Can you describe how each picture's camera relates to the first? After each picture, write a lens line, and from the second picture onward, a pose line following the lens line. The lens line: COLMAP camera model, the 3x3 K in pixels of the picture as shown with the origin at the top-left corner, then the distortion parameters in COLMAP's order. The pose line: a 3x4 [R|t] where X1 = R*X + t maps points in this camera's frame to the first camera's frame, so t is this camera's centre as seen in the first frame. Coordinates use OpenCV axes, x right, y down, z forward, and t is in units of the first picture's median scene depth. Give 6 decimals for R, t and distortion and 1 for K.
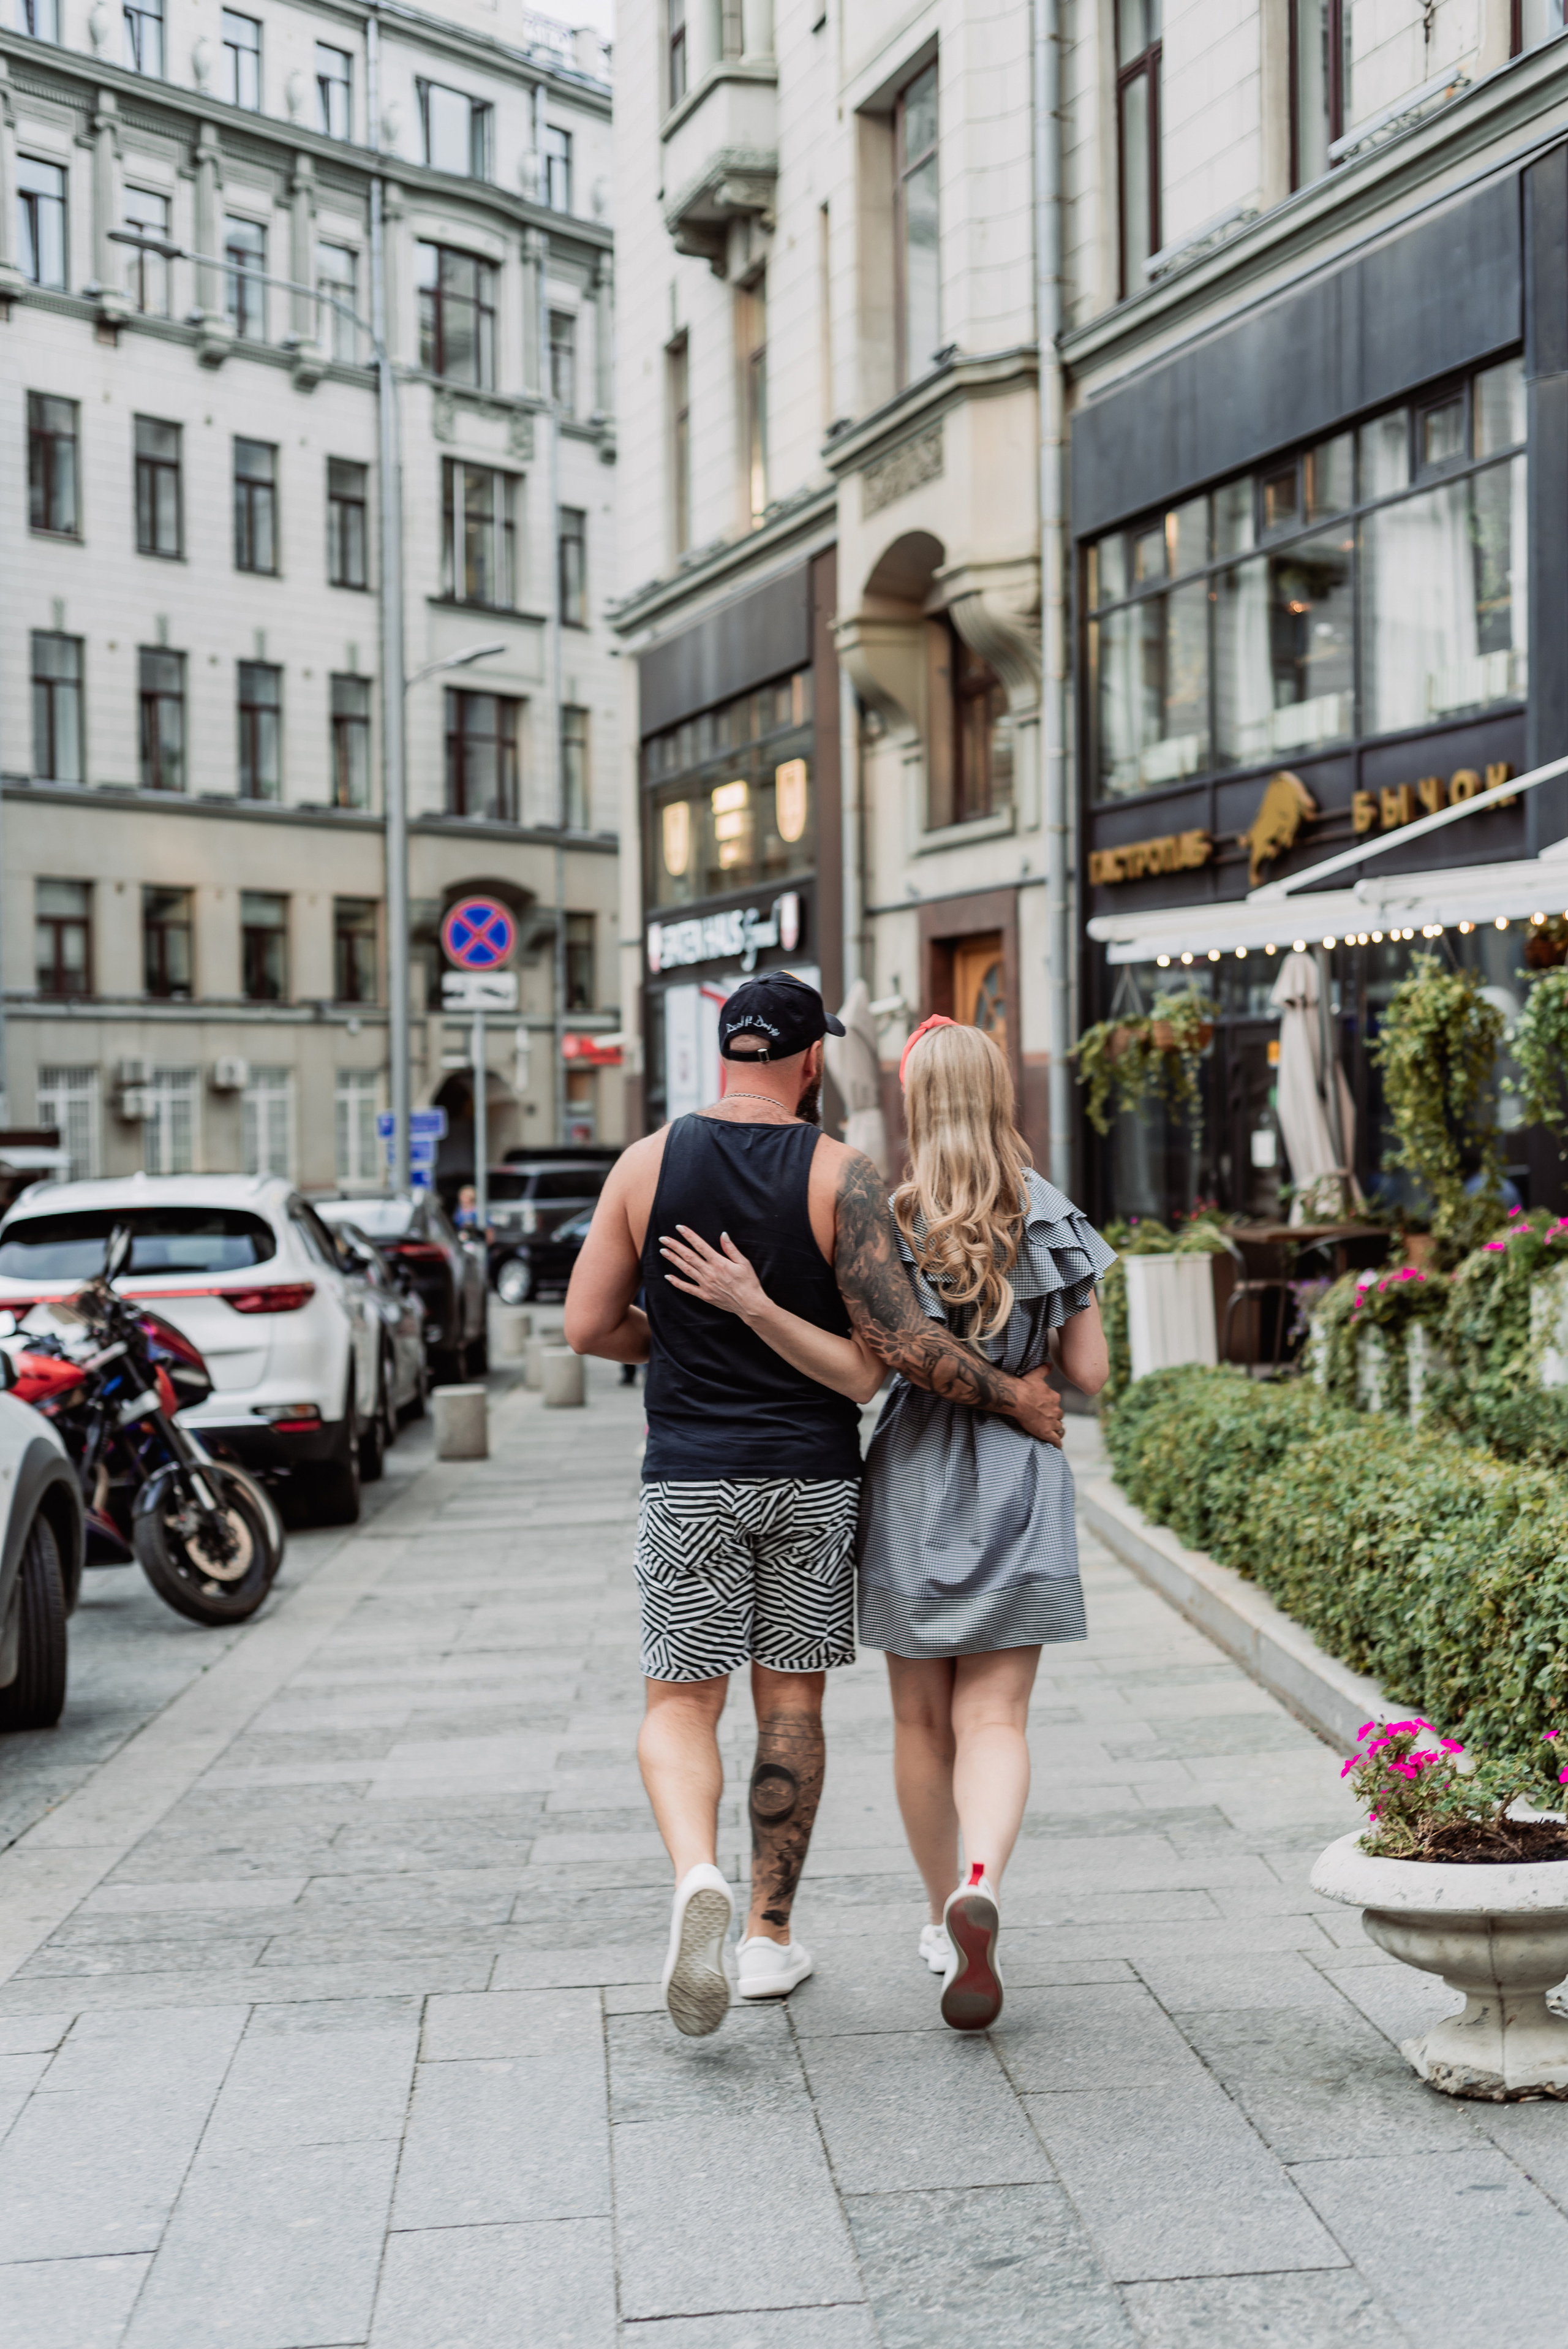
lens RADIAL K [[3425.3, 0, 784.0], [0, 3425.3, 1174.5], [0, 0, 1]] dist [0.027251, 0.000054]
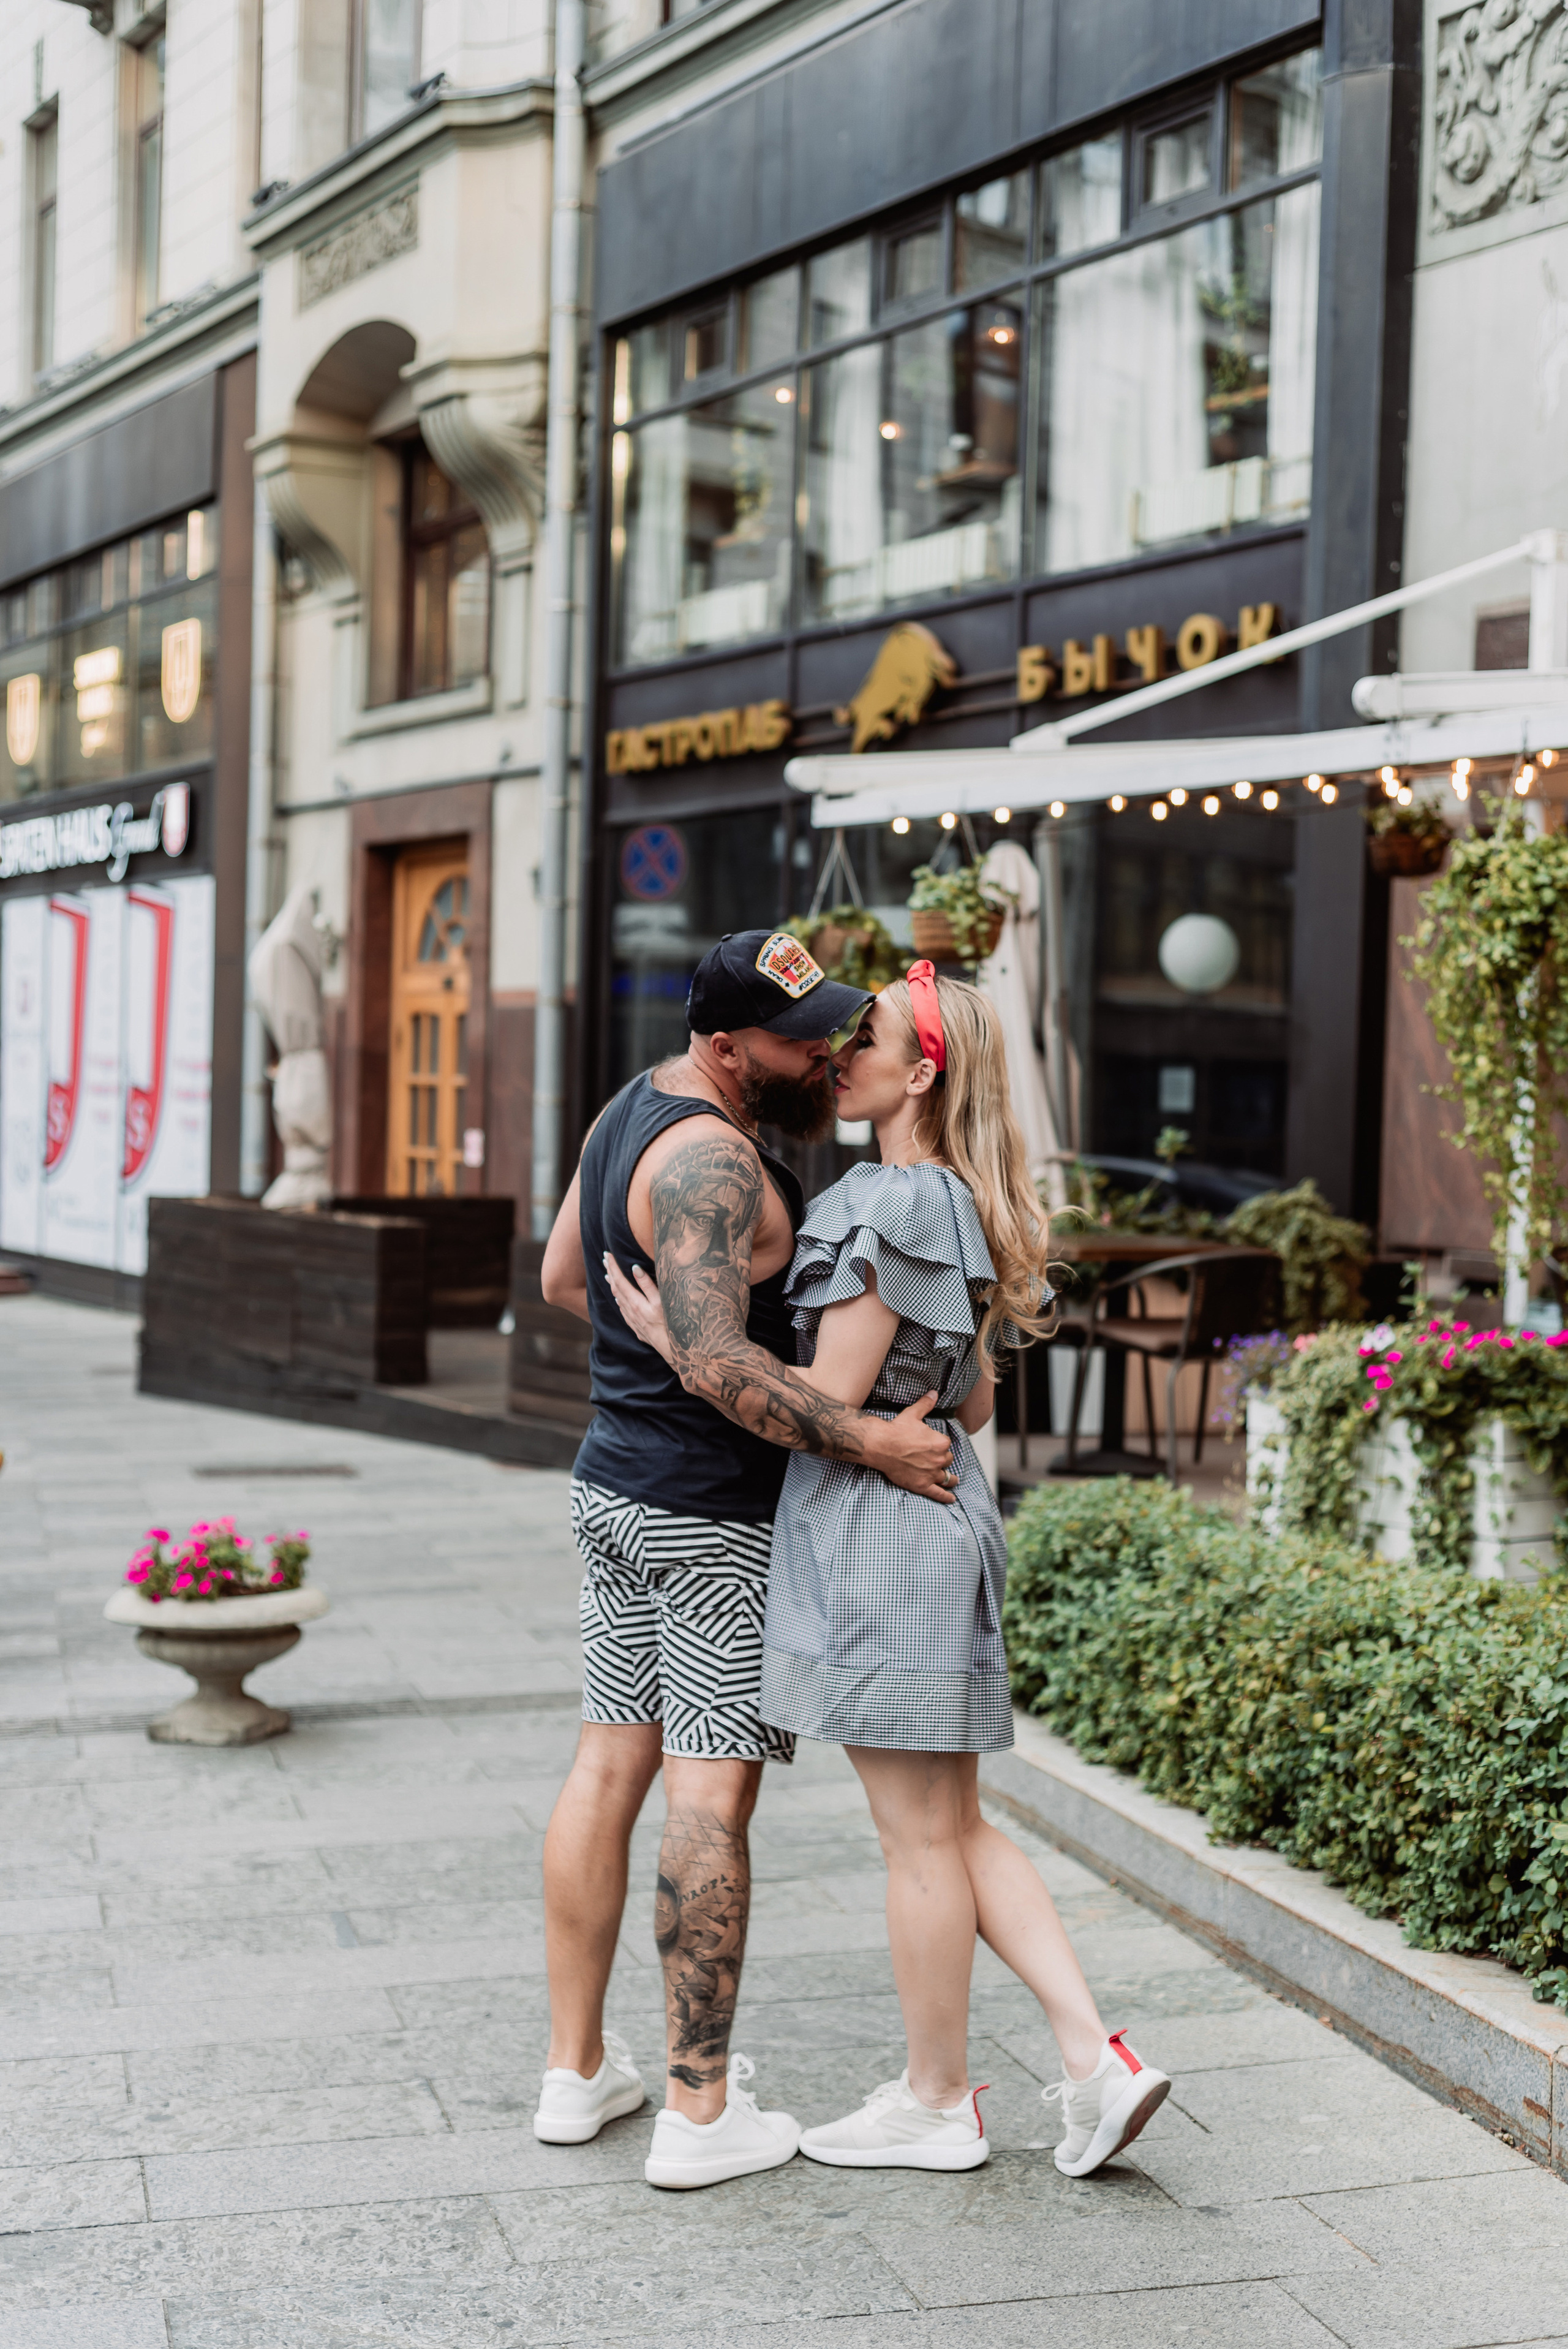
lens RADIAL K [[3425.3, 0, 784.0], [0, 3425.3, 1174.5], [0, 0, 1]] dist [0.027251, 0.000054]
pose [[0.977648, 0.034266, 0.207435, -0.027009], [-0.035770, 0.999354, 0.003506, 0.001794], [-0.207181, -0.010848, 0.978242, 0.215175]]
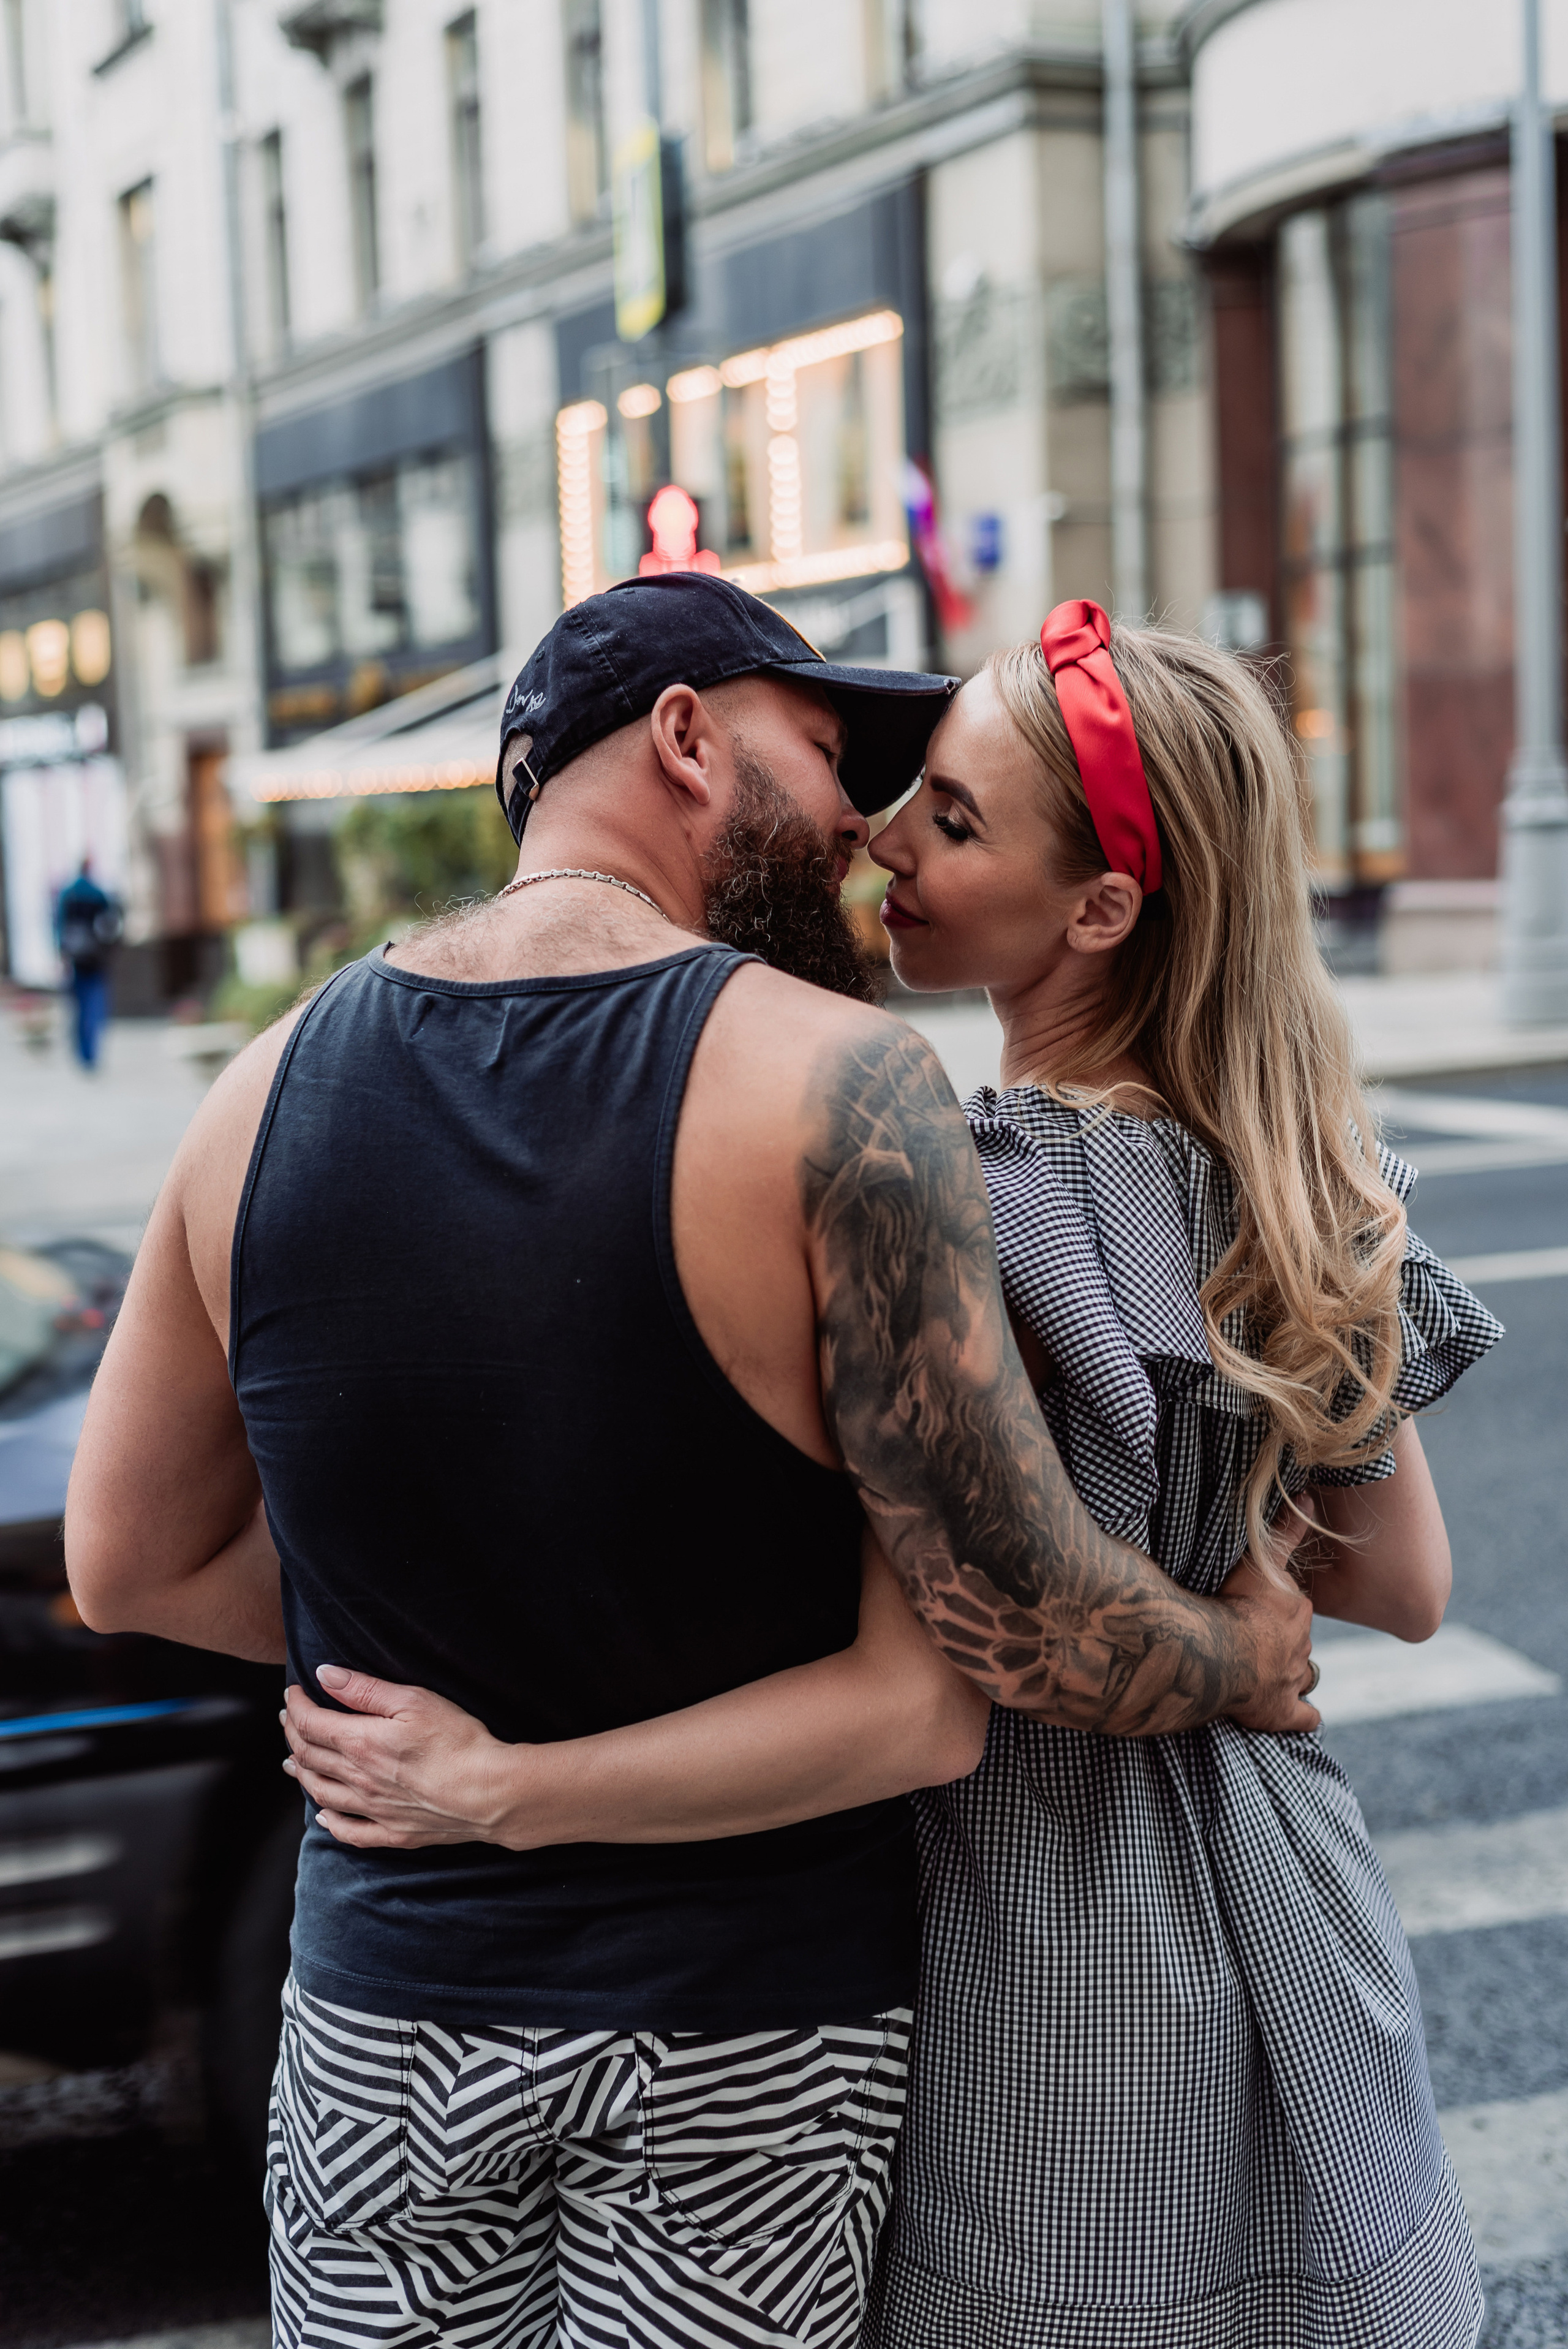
lens RADIAL K [[3468.8, 0, 784.0], [0, 3468.8, 1174.5], [0, 0, 1]] dist [0.027134, -0.007308]
pose [[0.983077, -0.041939, 0.178327, 0.023108], [0.027797, 0.996320, 0.081078, 0.003905], [-0.181071, -0.074749, 0.980625, -0.635505]]
